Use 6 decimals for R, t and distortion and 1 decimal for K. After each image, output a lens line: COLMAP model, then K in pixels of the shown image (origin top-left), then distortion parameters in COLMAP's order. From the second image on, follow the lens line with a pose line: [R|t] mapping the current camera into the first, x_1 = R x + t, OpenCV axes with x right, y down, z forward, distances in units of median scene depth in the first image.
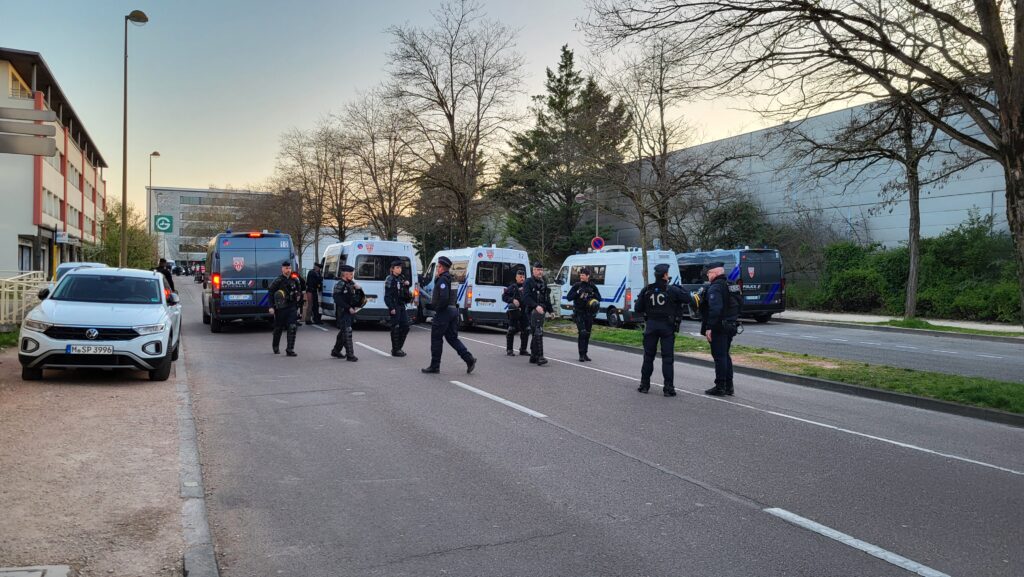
lens RADIAL K [[787.2, 0, 494.8], [0, 787.2, 292.1], [0, 0, 1]] dist [0.065343, -0.032826]
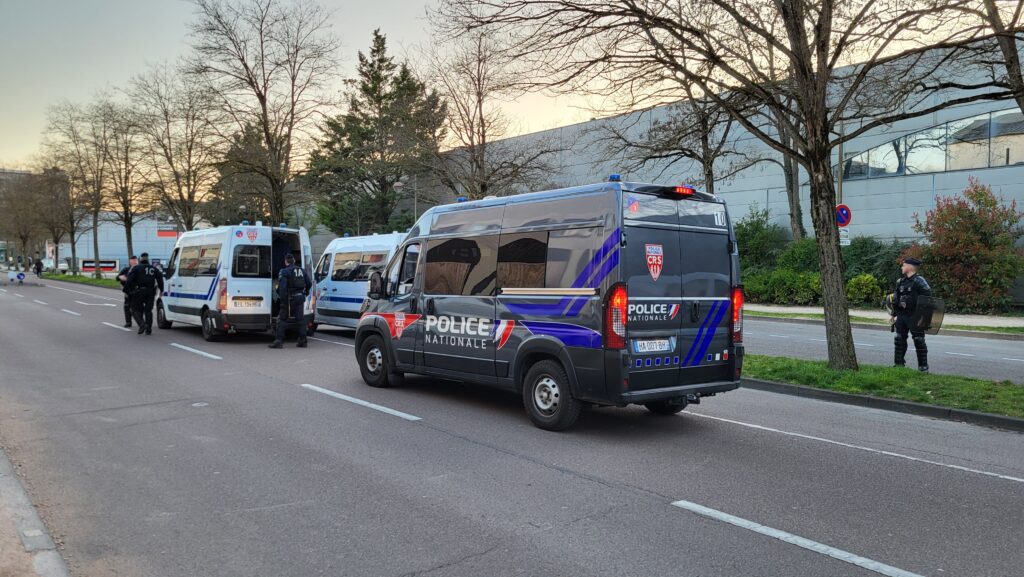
lens RADIAL K [[787.2, 0, 504.2], [0, 787.2, 285.7], [0, 0, 1]] dist [0.065343, -0.032826]
pose [[0.965230, -0.015693, 0.260930, -0.031074], [0.013370, 0.999854, 0.010678, -0.005198], [-0.261059, -0.006818, 0.965299, 0.015281]]
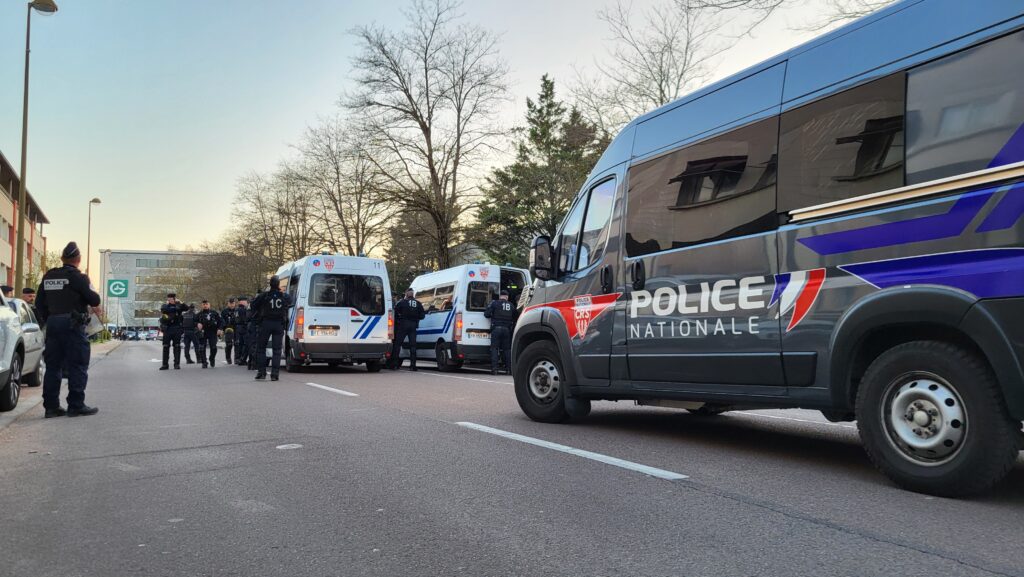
lens RADIAL K [[787.2, 0, 511.7], [0, 787.2, 280.8], [0, 0, 1]] dist [0.065343, -0.032826]
pose [[0.998025, -0.021632, 0.058978, -0.017130], [0.026891, 0.995590, -0.089880, 0.022032], [-0.056774, 0.091288, 0.994205, 0.146881]]
